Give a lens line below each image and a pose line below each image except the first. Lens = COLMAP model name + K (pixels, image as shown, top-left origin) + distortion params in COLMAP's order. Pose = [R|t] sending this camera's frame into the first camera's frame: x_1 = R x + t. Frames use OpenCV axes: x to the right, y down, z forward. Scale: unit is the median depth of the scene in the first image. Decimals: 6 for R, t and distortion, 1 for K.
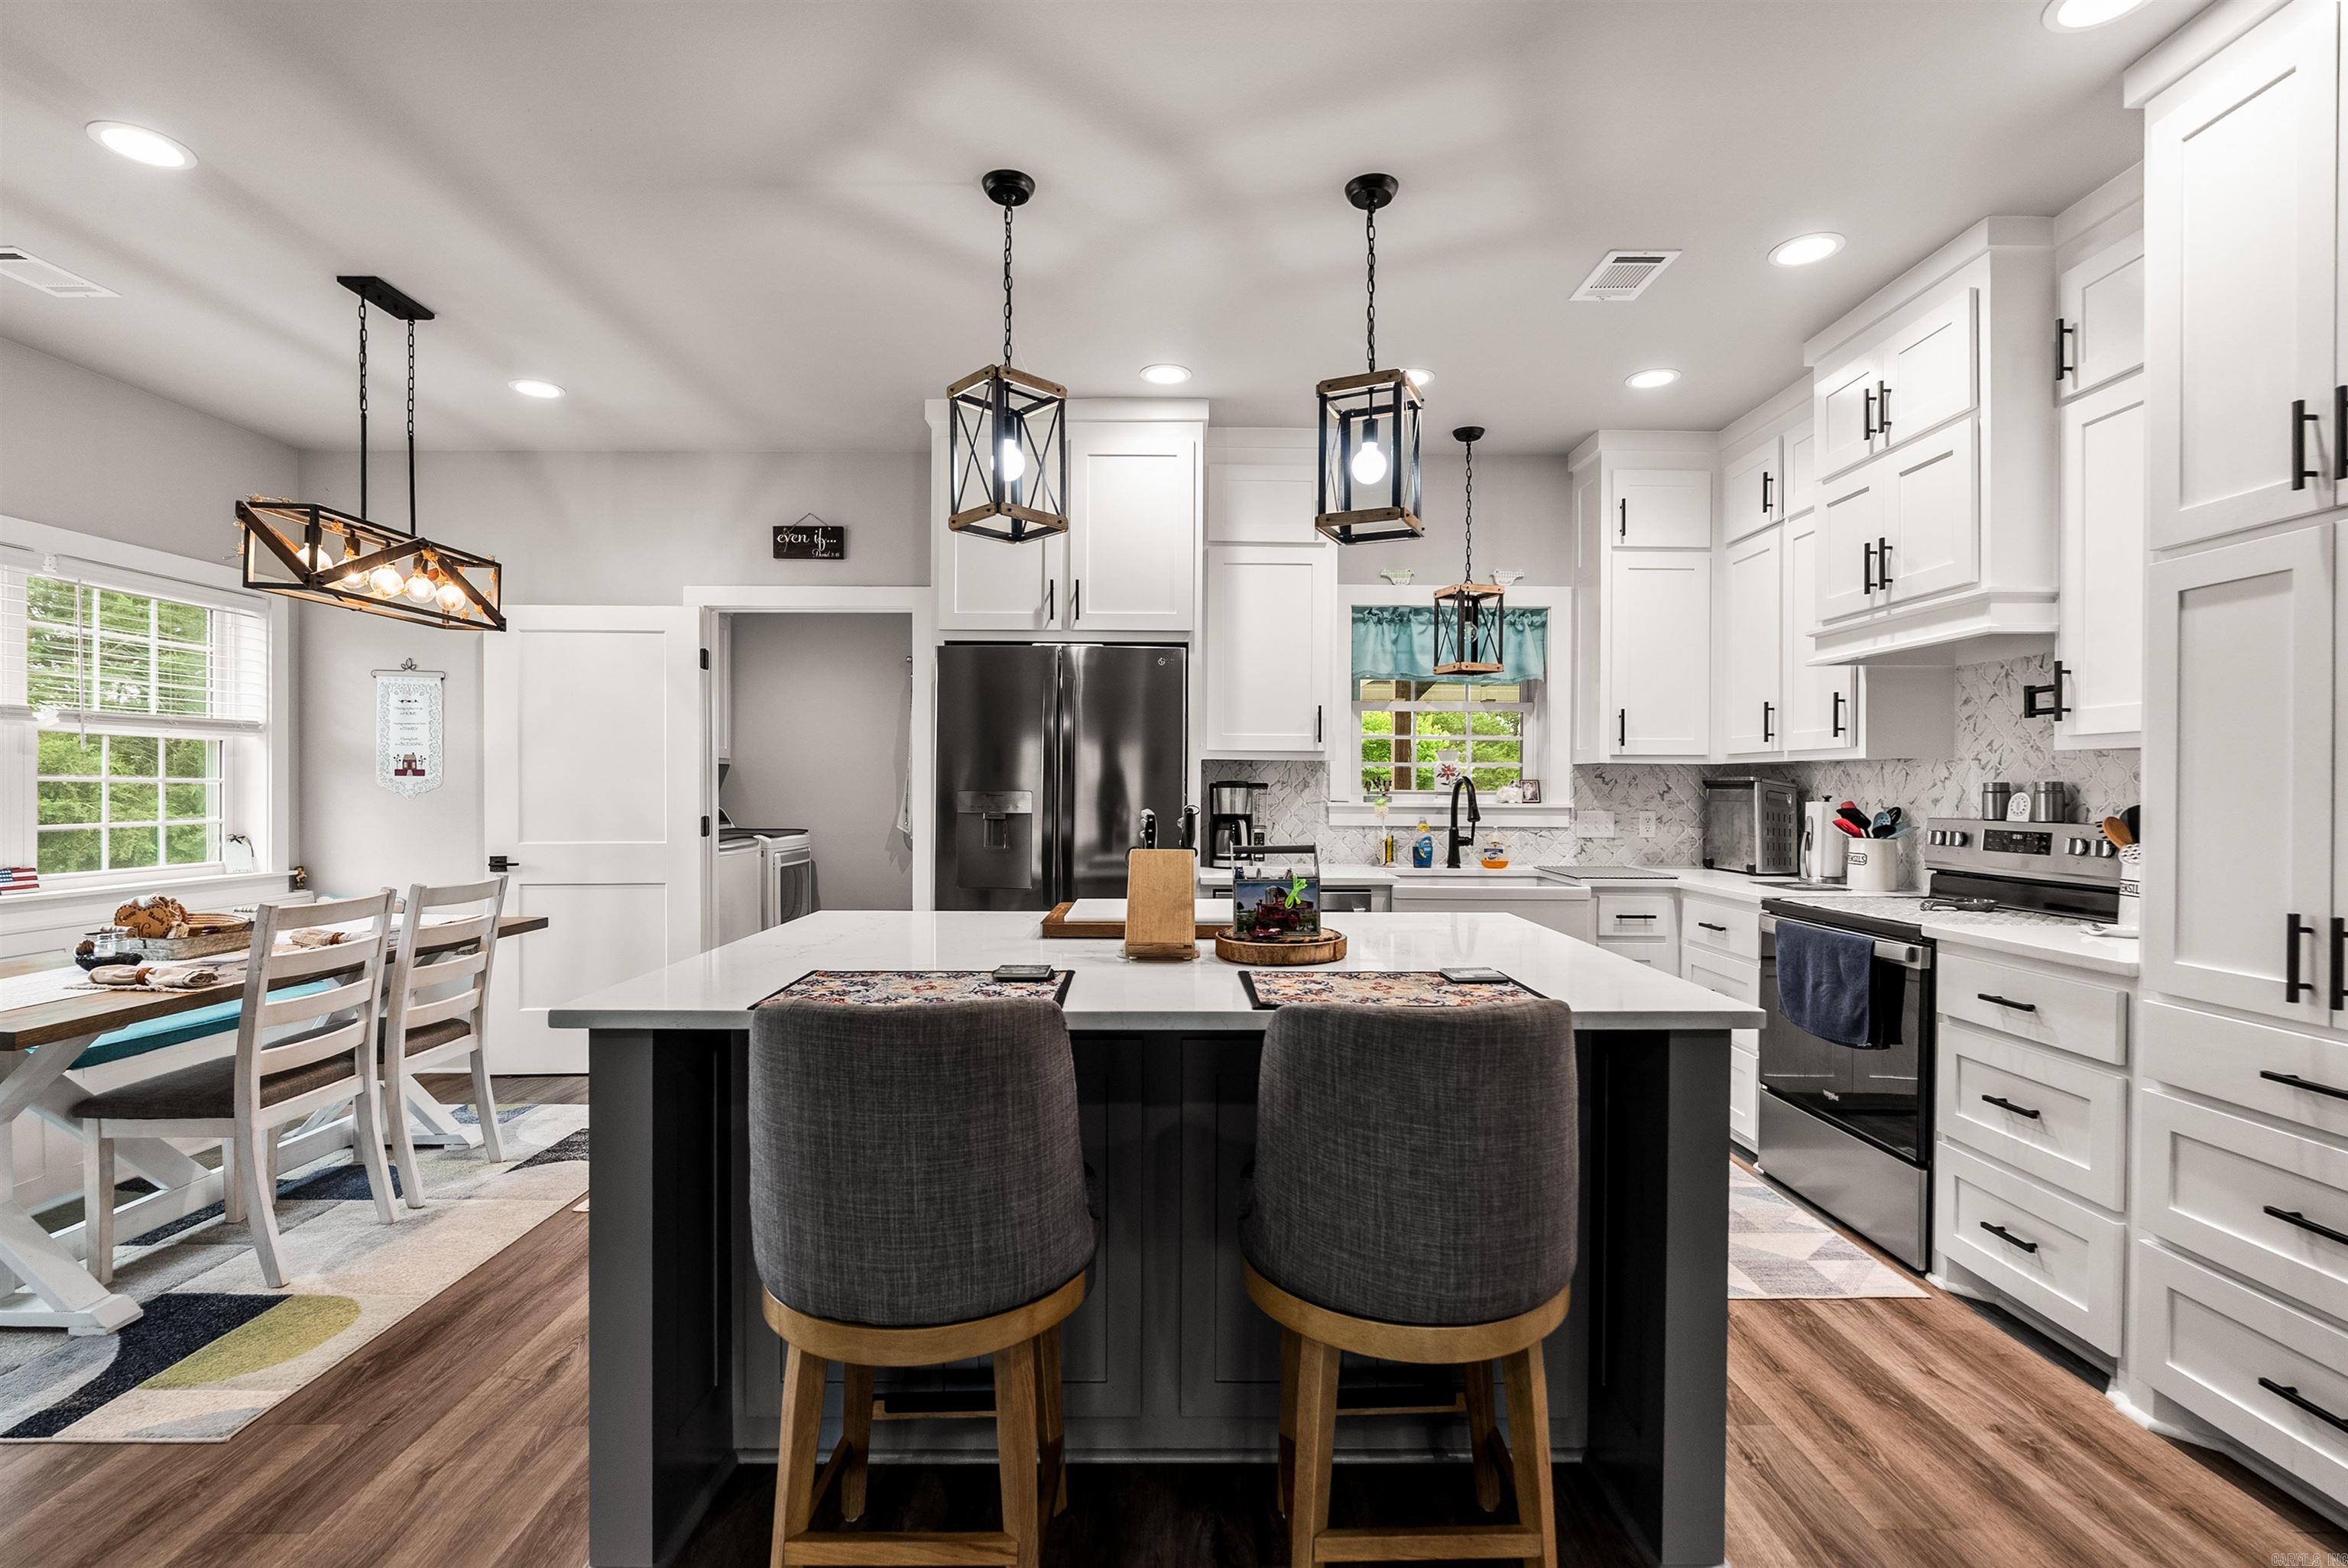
lens RADIAL K [[1070.7, 0, 1179.5], [0, 1070.7, 791.7], [0, 0, 1]] dist [-0.007298, 0.000530]
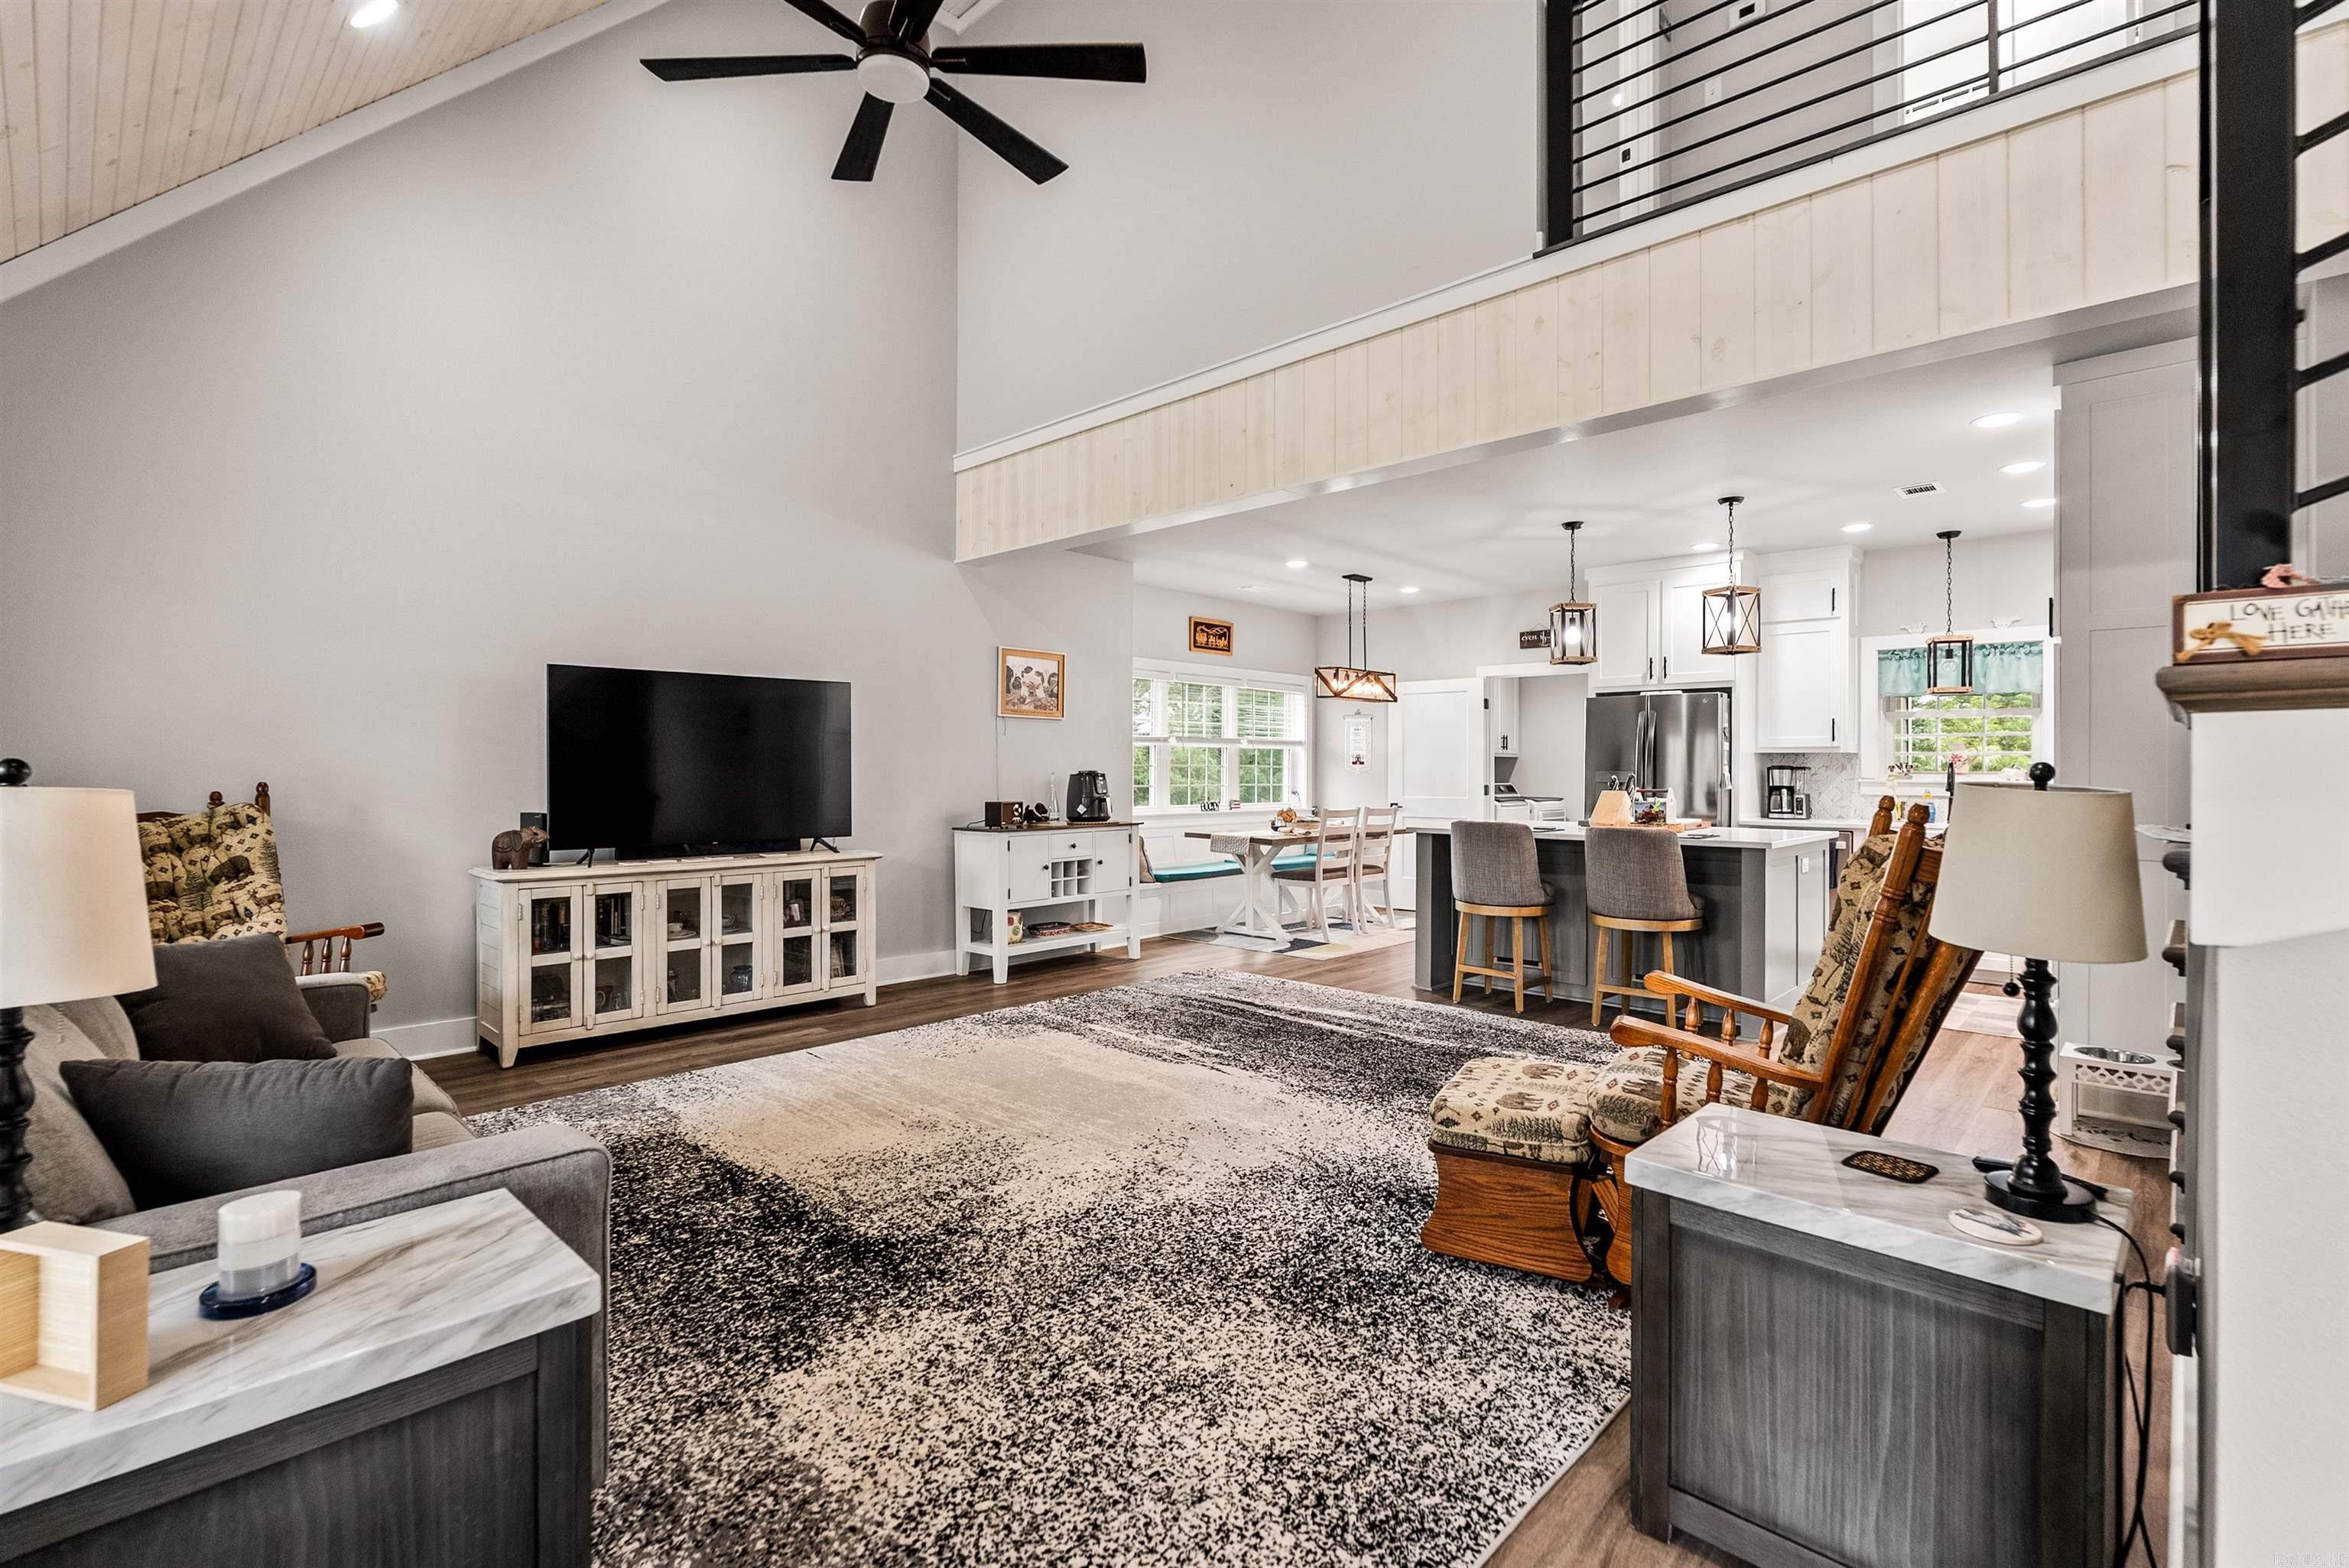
lens RADIAL K [[1067.6, 0, 1181.7], [0, 1067.6, 777.7], [0, 0, 1]] dist [-0.009578, 0.000745]
pose [[0.721673, 0.003463, -0.692225, 0.623999], [-0.006273, 0.999979, -0.001538, 0.020510], [0.692205, 0.005452, 0.721680, -0.976494]]
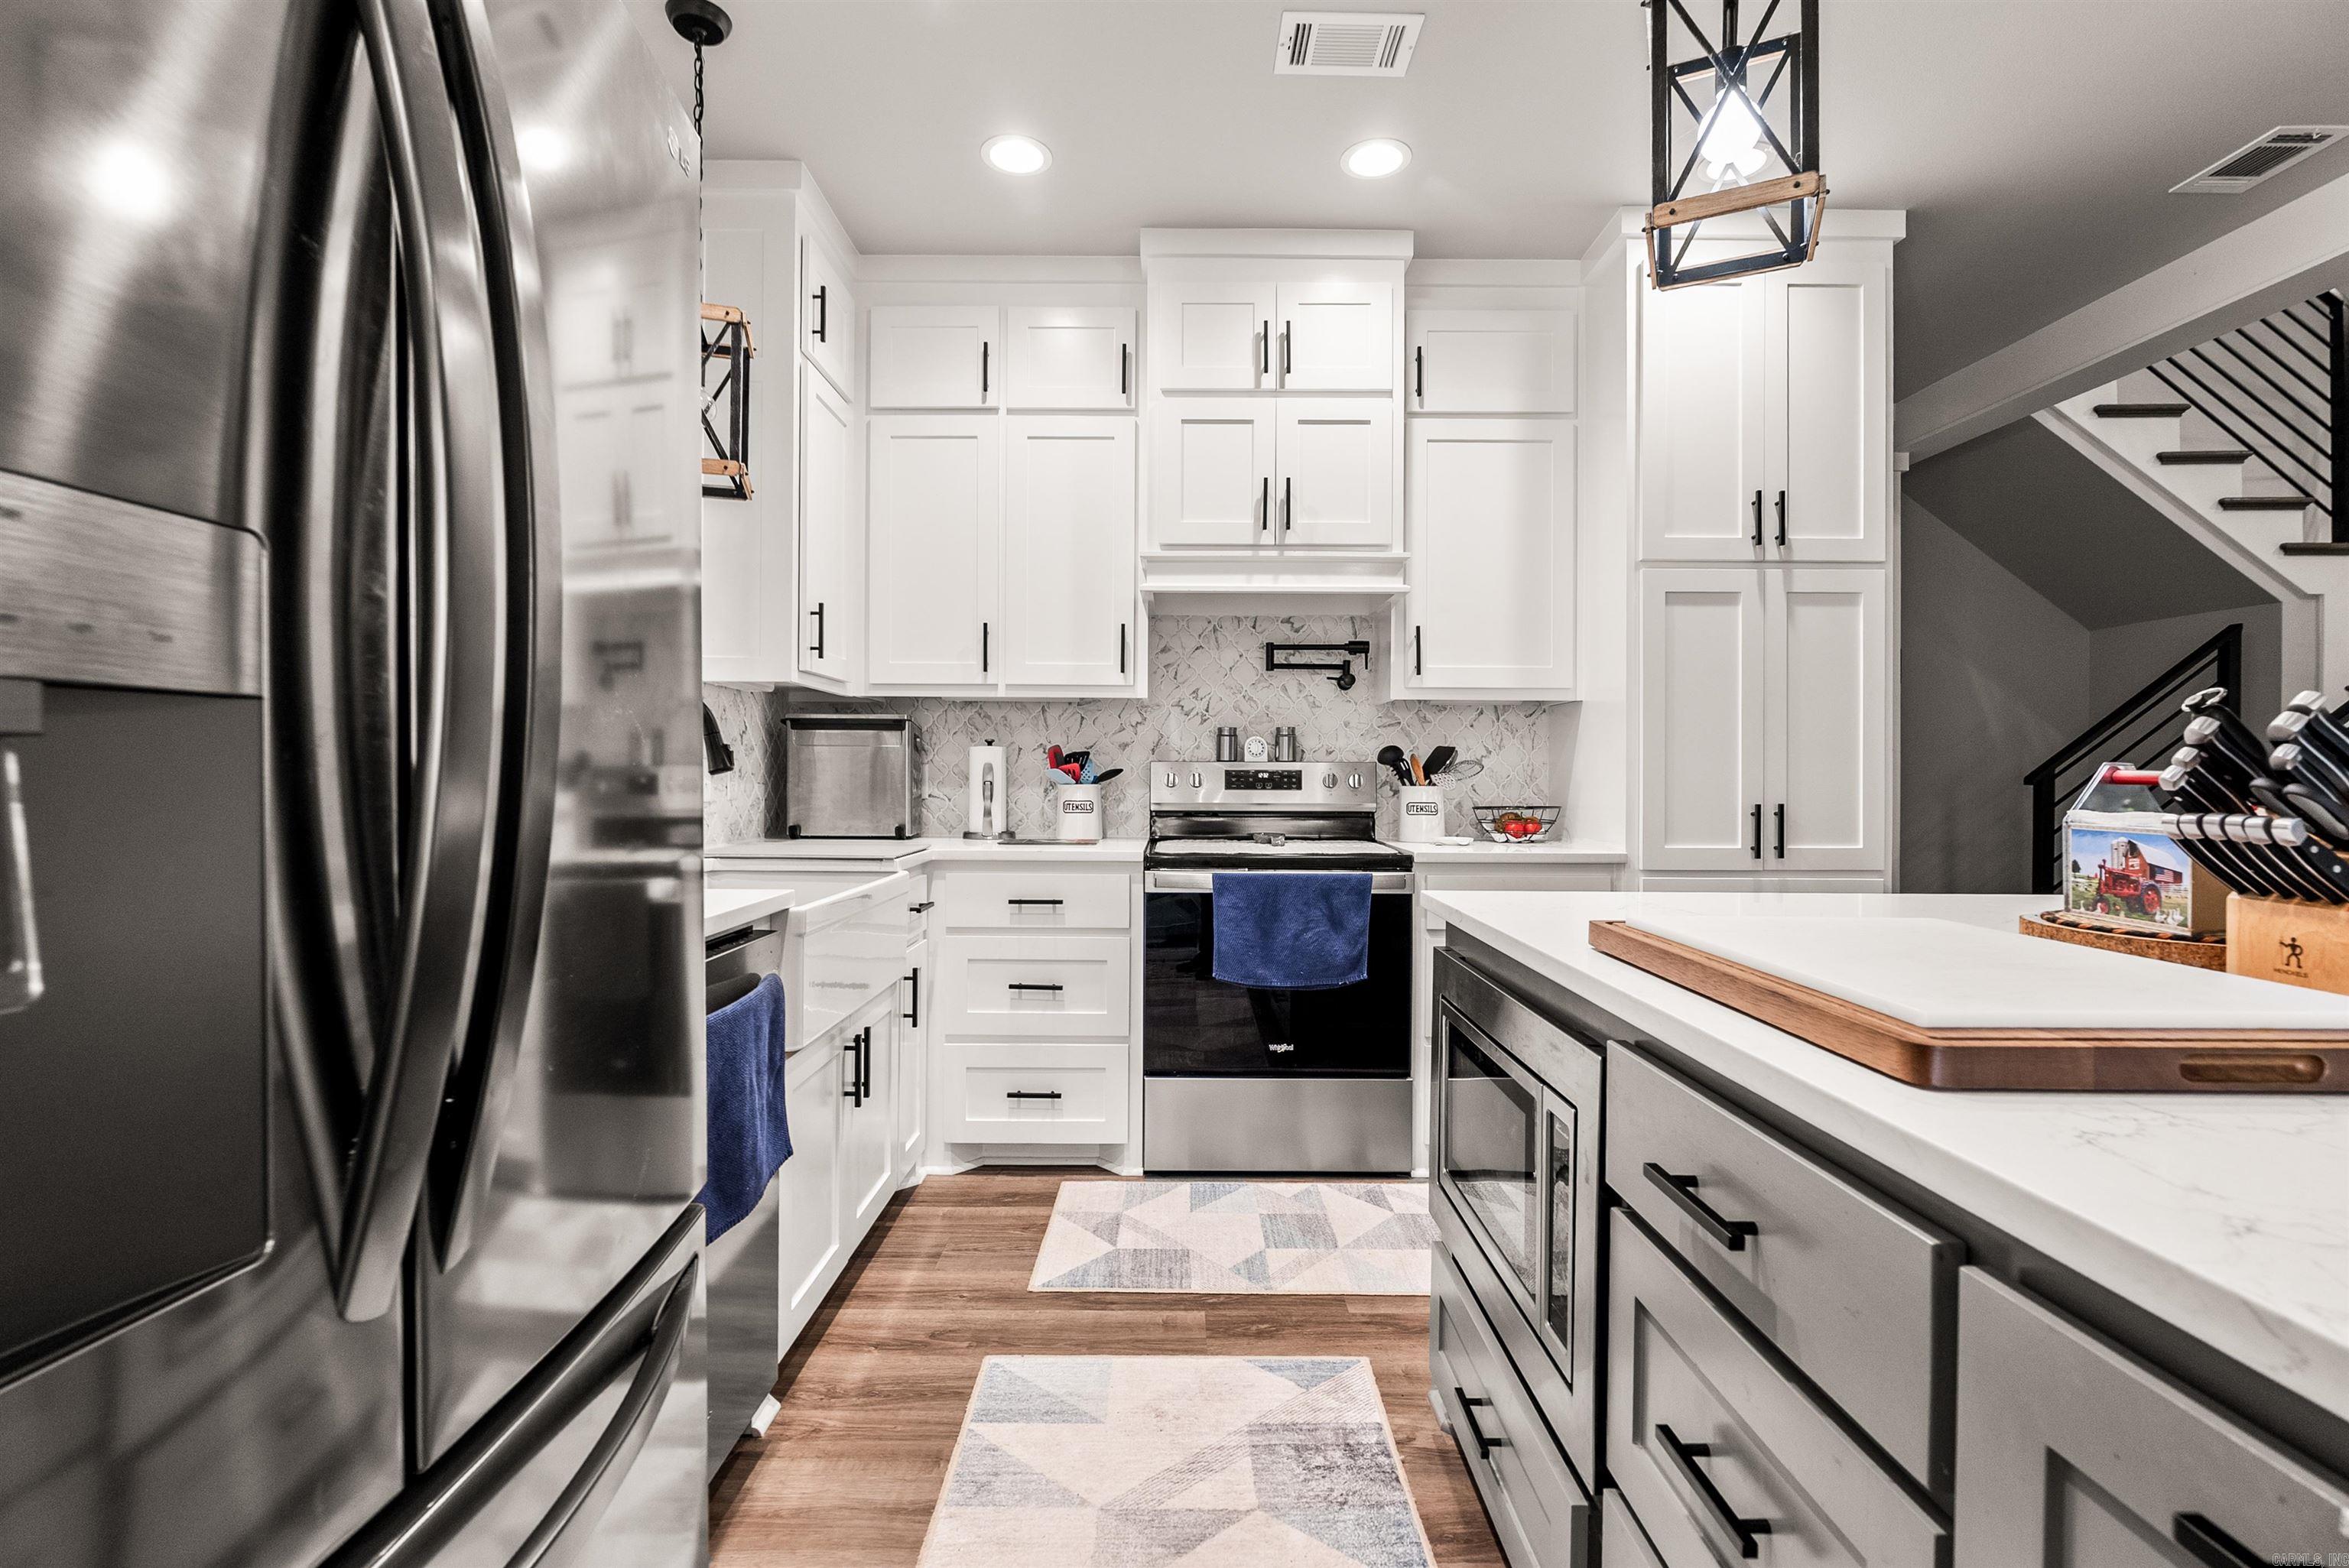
lens RADIAL K [[1062.2, 0, 1173.5], [0, 1062.2, 771.1], [0, 0, 1]] dist [-0.005255, 0.000047]
pose [[0.007771, -0.002266, 0.999967, -0.284101], [-0.000941, 0.999997, 0.002273, 0.029638], [-0.999969, -0.000959, 0.007769, 0.913745]]
